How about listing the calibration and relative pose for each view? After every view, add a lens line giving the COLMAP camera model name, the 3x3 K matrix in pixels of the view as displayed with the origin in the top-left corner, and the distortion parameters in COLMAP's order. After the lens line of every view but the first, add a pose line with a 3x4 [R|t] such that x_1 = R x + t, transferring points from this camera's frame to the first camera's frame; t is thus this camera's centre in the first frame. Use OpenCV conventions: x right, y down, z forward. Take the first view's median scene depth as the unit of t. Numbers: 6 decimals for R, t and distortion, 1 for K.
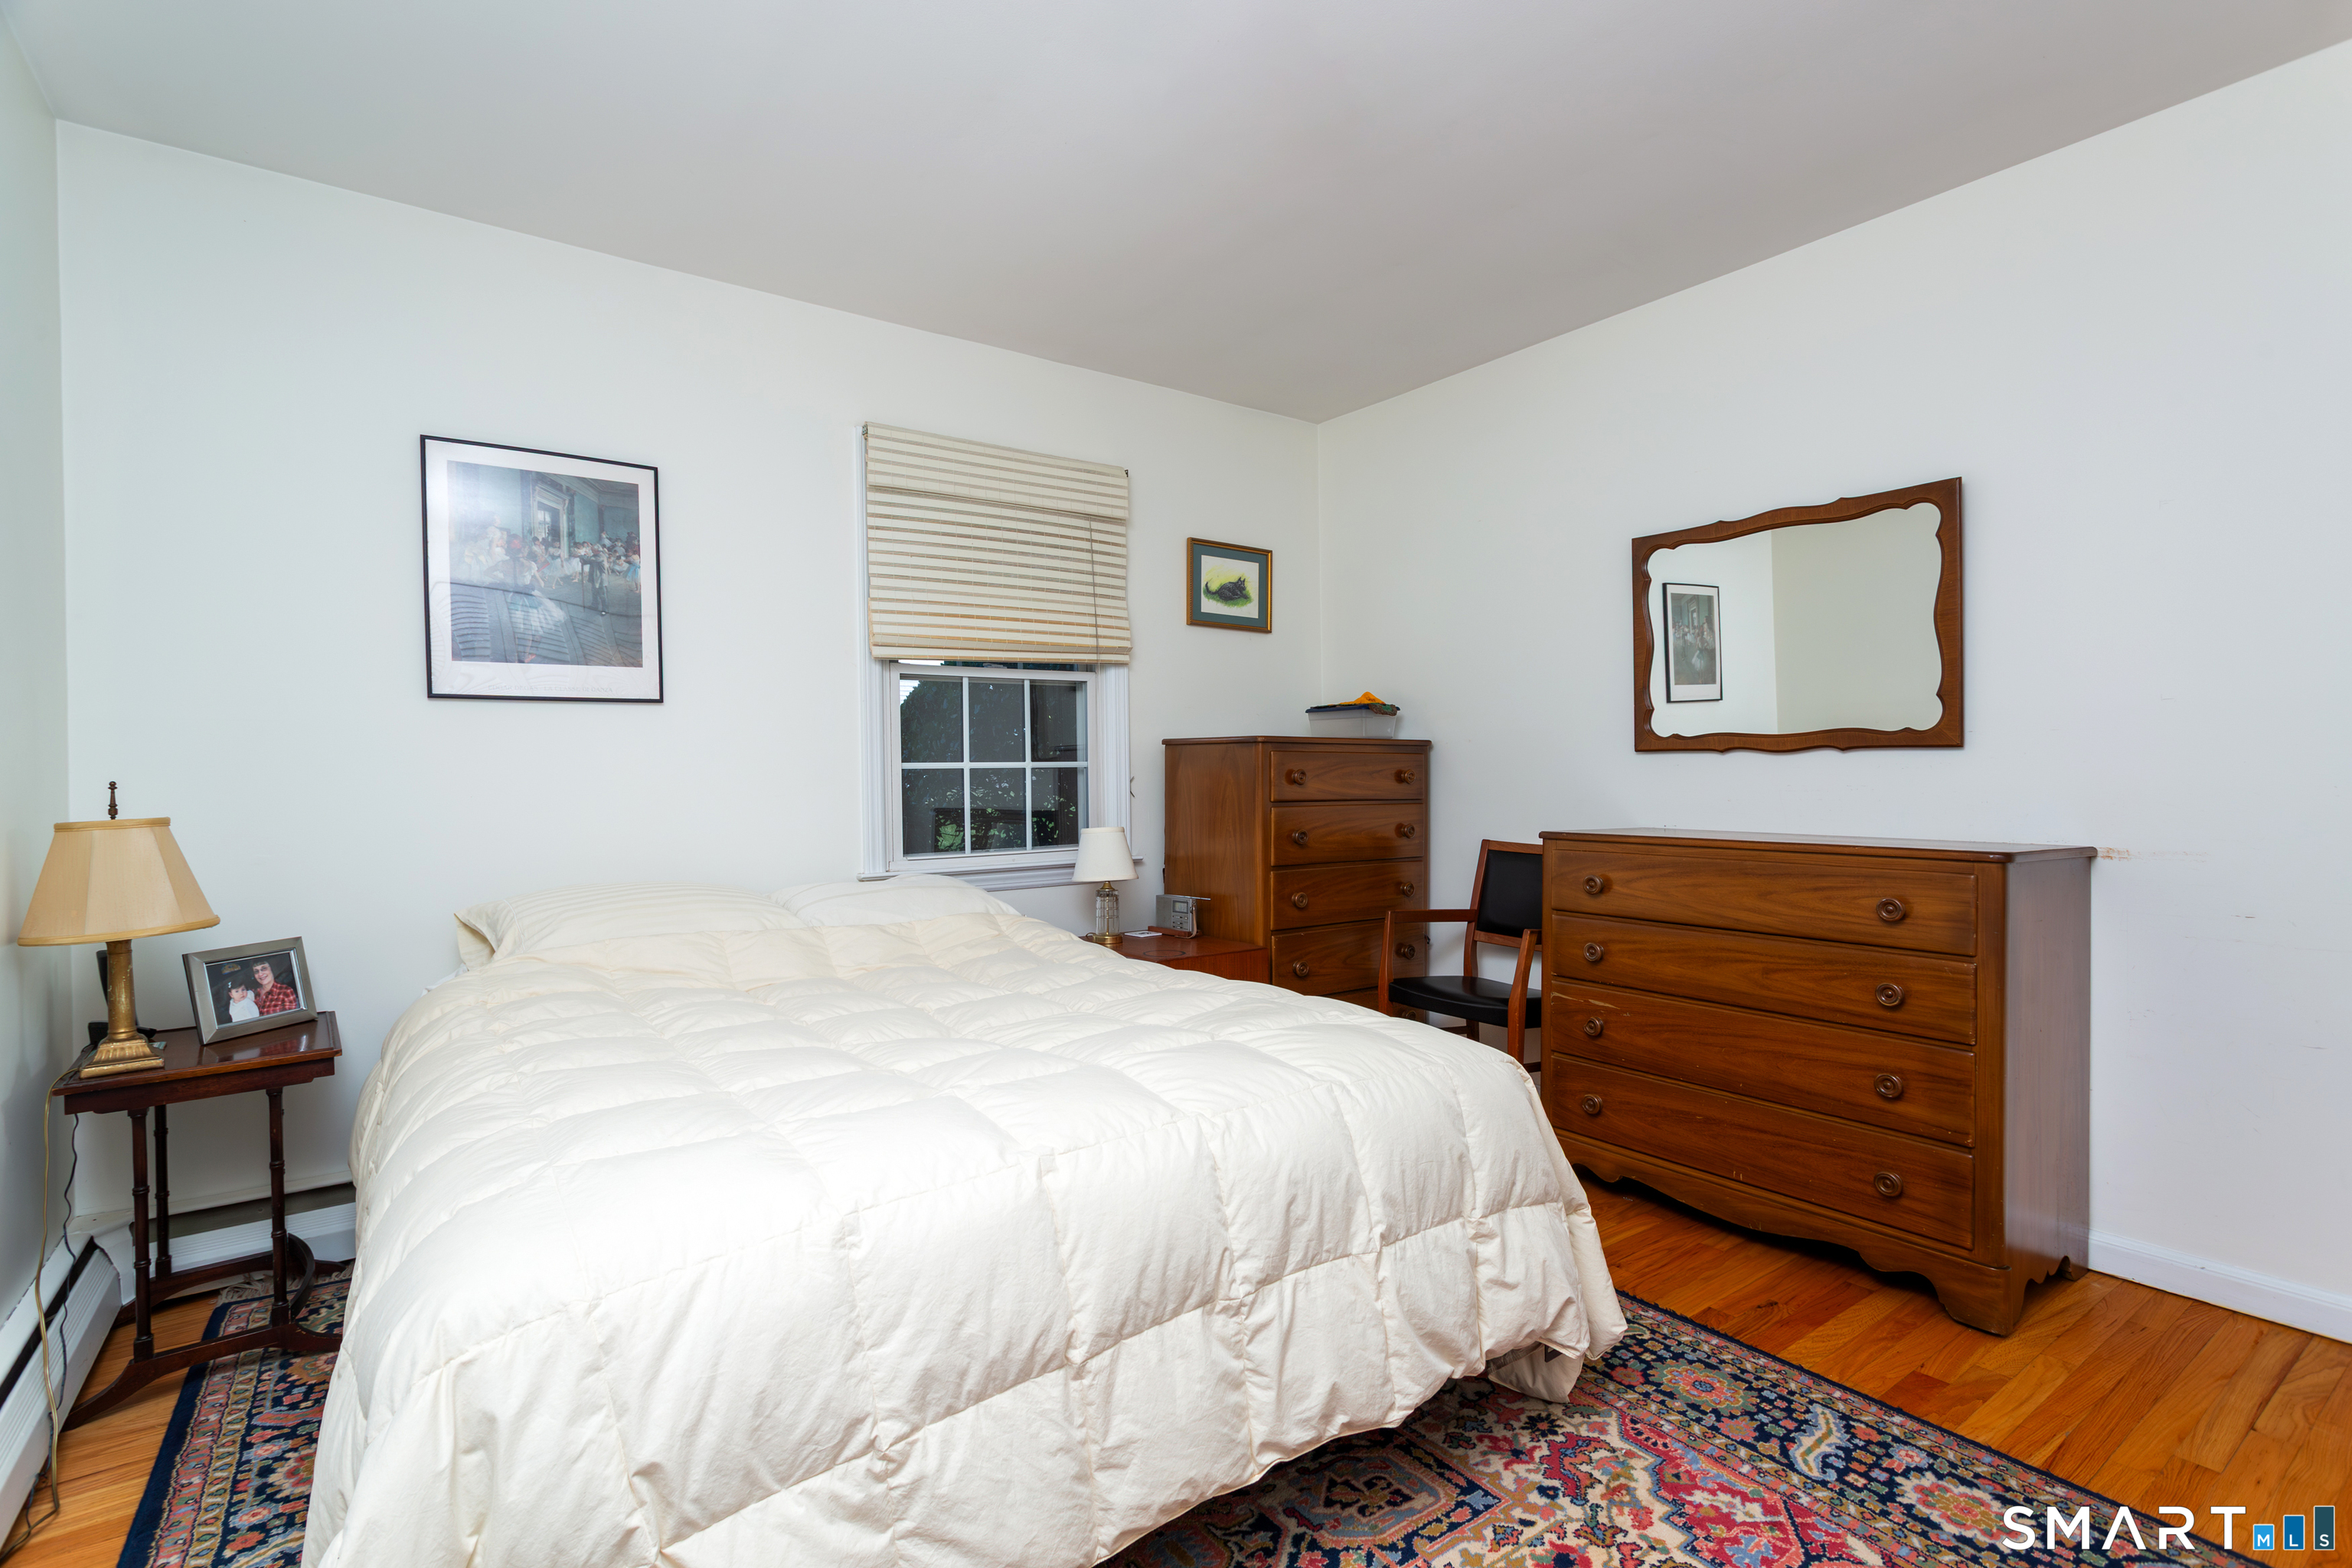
lens RADIAL K [[1107.4, 0, 1165.7], [0, 1107.4, 777.6], [0, 0, 1]] dist [-0.005885, 0.000772]
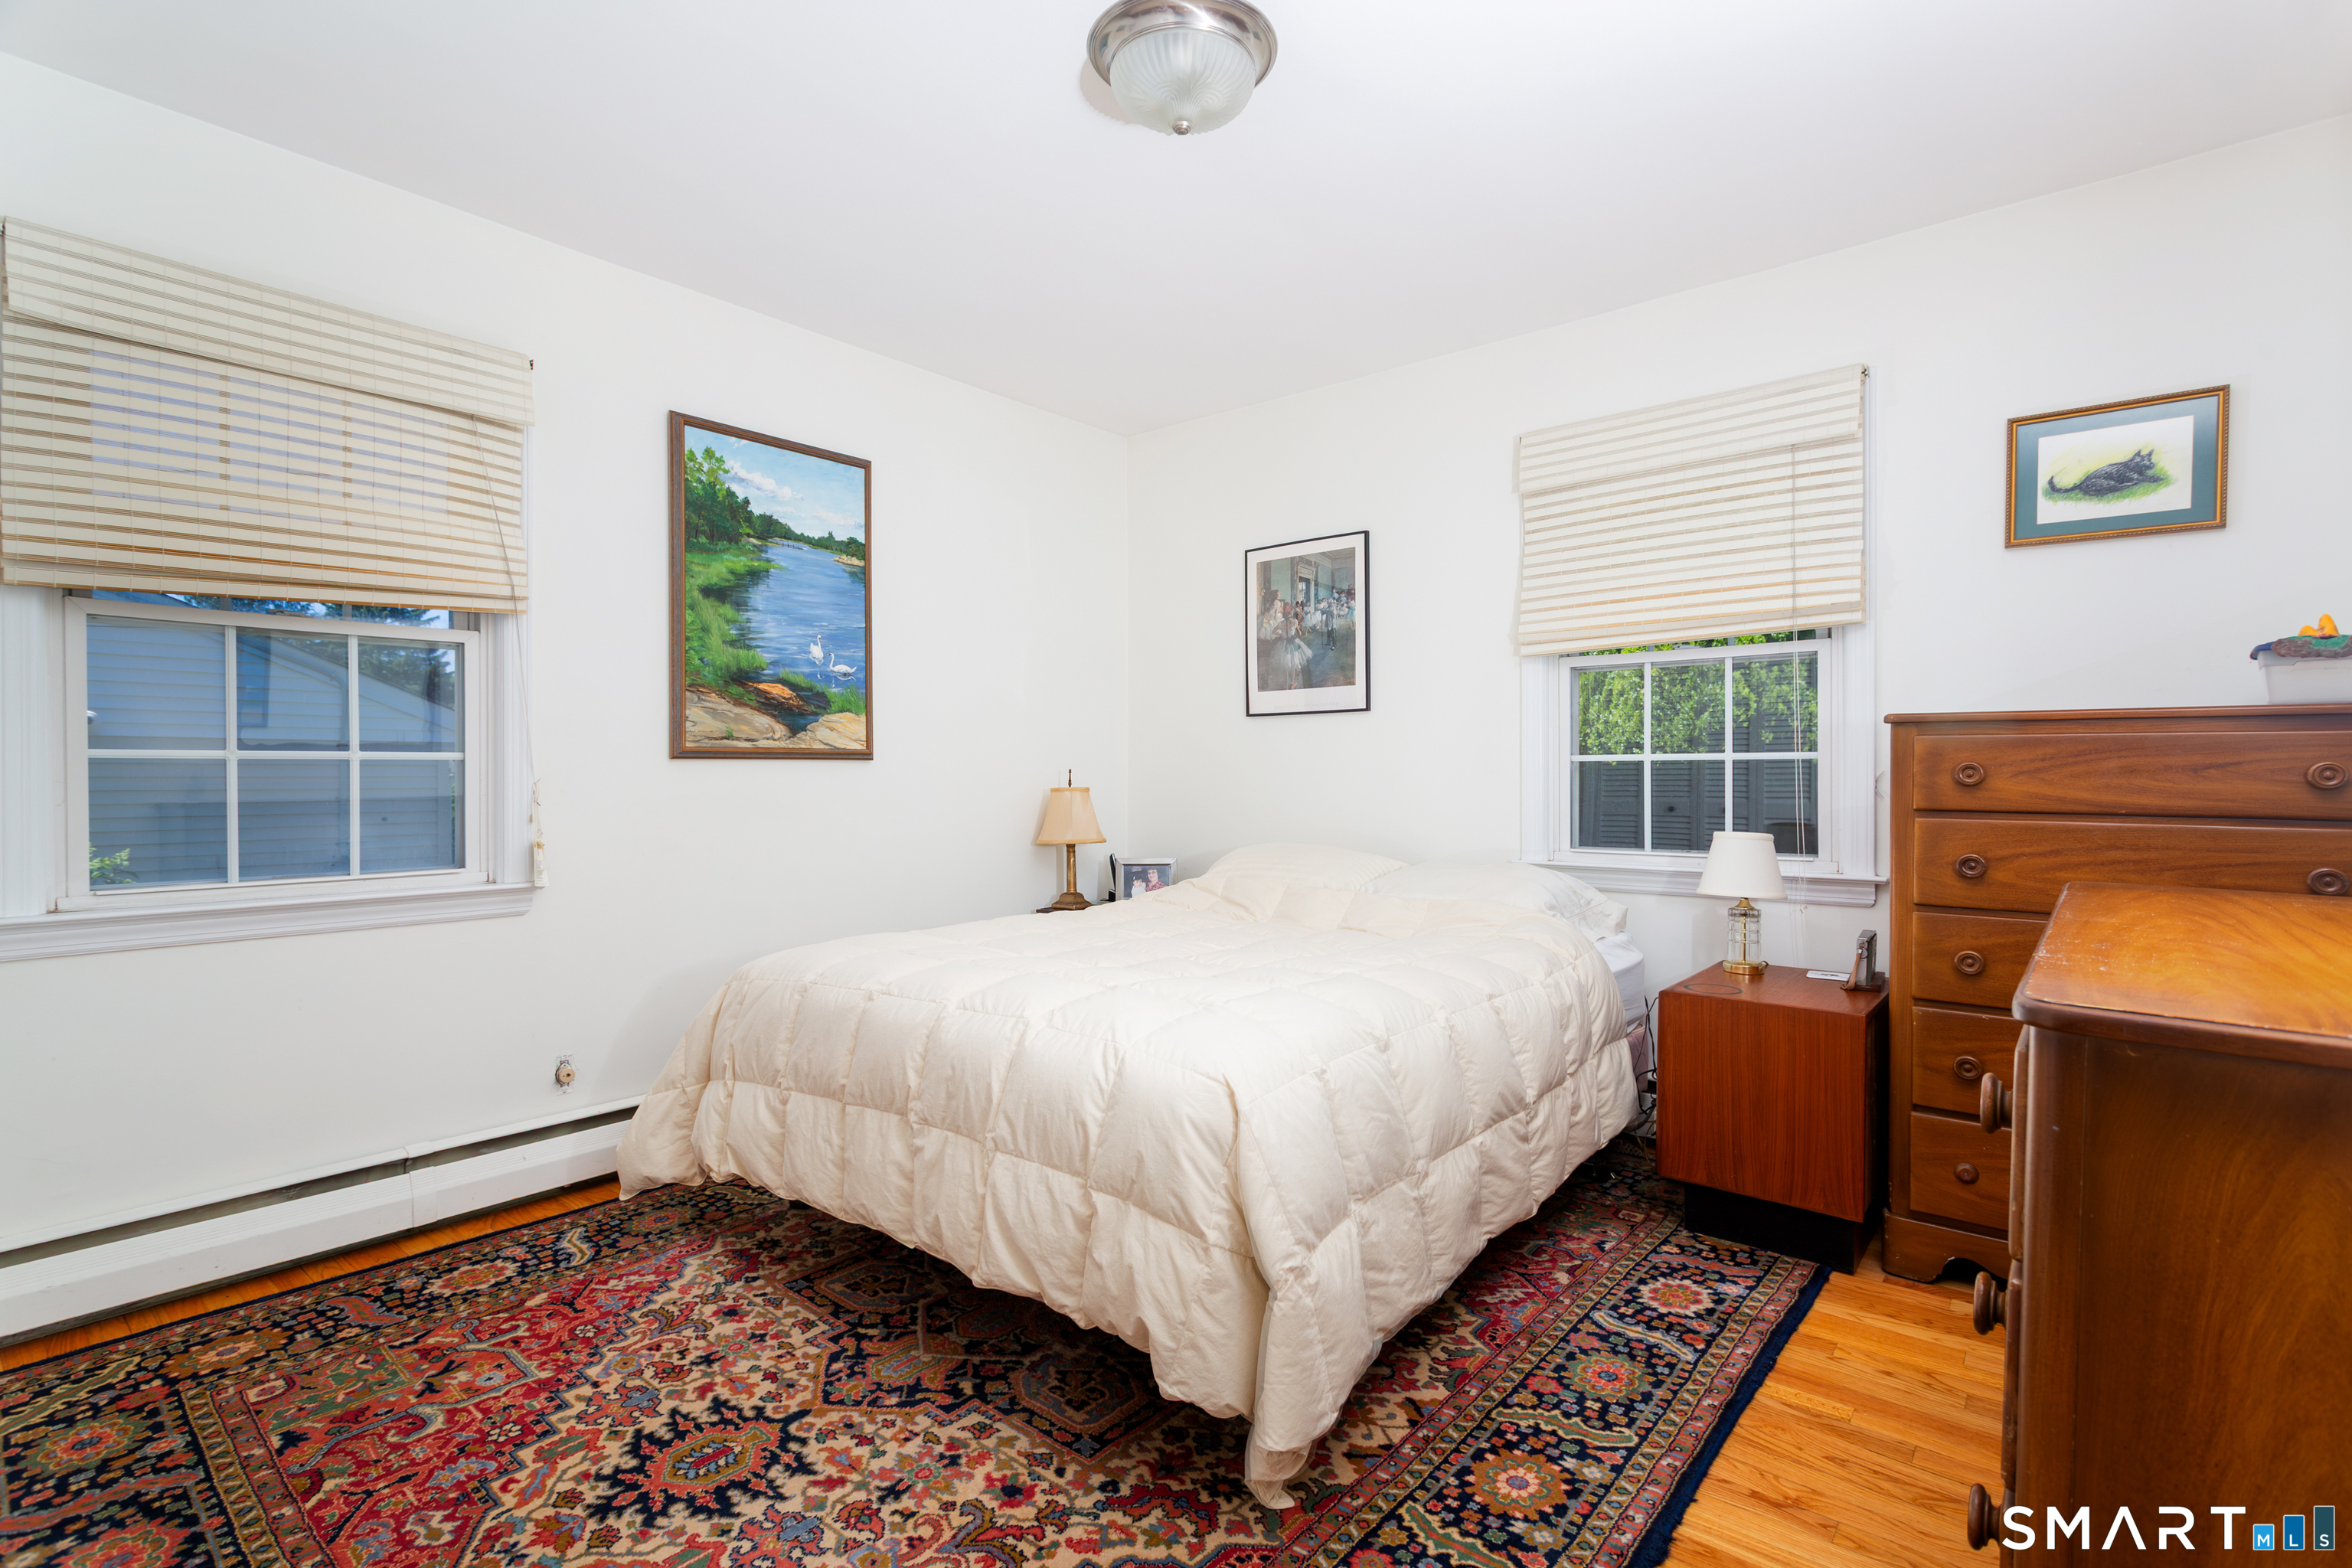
lens RADIAL K [[1107.4, 0, 1165.7], [0, 1107.4, 777.6], [0, 0, 1]] dist [-0.005885, 0.000772]
pose [[0.240204, 0.018683, -0.970543, 0.686101], [0.000284, 0.999813, 0.019317, -0.013388], [0.970722, -0.004916, 0.240154, 0.415866]]
